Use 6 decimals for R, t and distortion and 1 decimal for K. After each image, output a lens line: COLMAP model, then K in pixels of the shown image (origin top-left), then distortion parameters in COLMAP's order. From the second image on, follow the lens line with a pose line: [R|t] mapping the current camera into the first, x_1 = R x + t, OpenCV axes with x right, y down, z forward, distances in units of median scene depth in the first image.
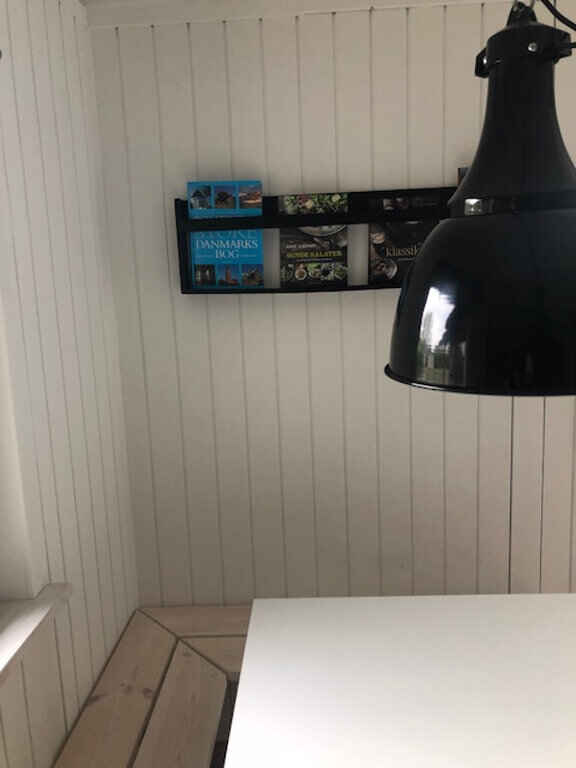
lens RADIAL K [[630.4, 0, 285.5], [0, 630.4, 390.5], [0, 0, 1]] dist [0.015763, -0.009652]
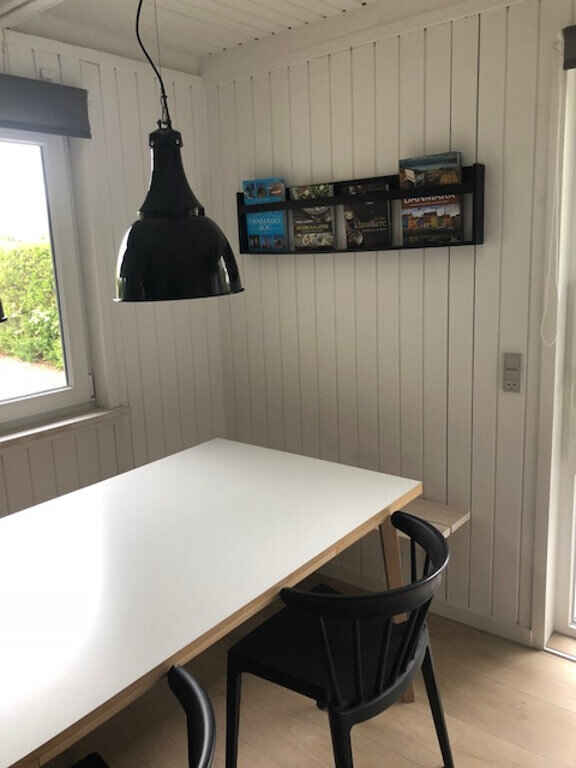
lens RADIAL K [[630.4, 0, 284.2], [0, 630.4, 379.6], [0, 0, 1]] dist [0.015763, -0.009652]
pose [[0.808441, 0.127930, -0.574506, 0.862572], [-0.087306, 0.991359, 0.097898, -0.008430], [0.582066, -0.028987, 0.812624, -0.208305]]
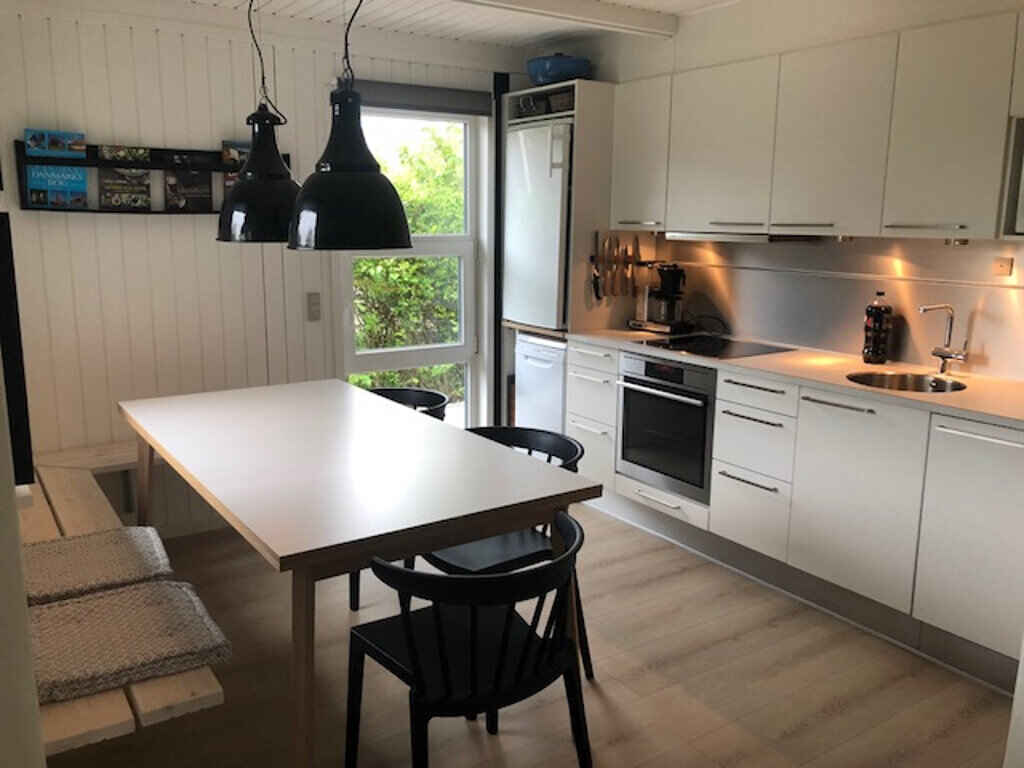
lens RADIAL K [[840.5, 0, 517.8], [0, 840.5, 379.8], [0, 0, 1]] dist [0.015763, -0.009652]
pose [[0.794048, -0.064054, 0.604471, -0.444541], [0.065547, 0.997657, 0.019616, 0.249380], [-0.604311, 0.024045, 0.796386, -1.094354]]
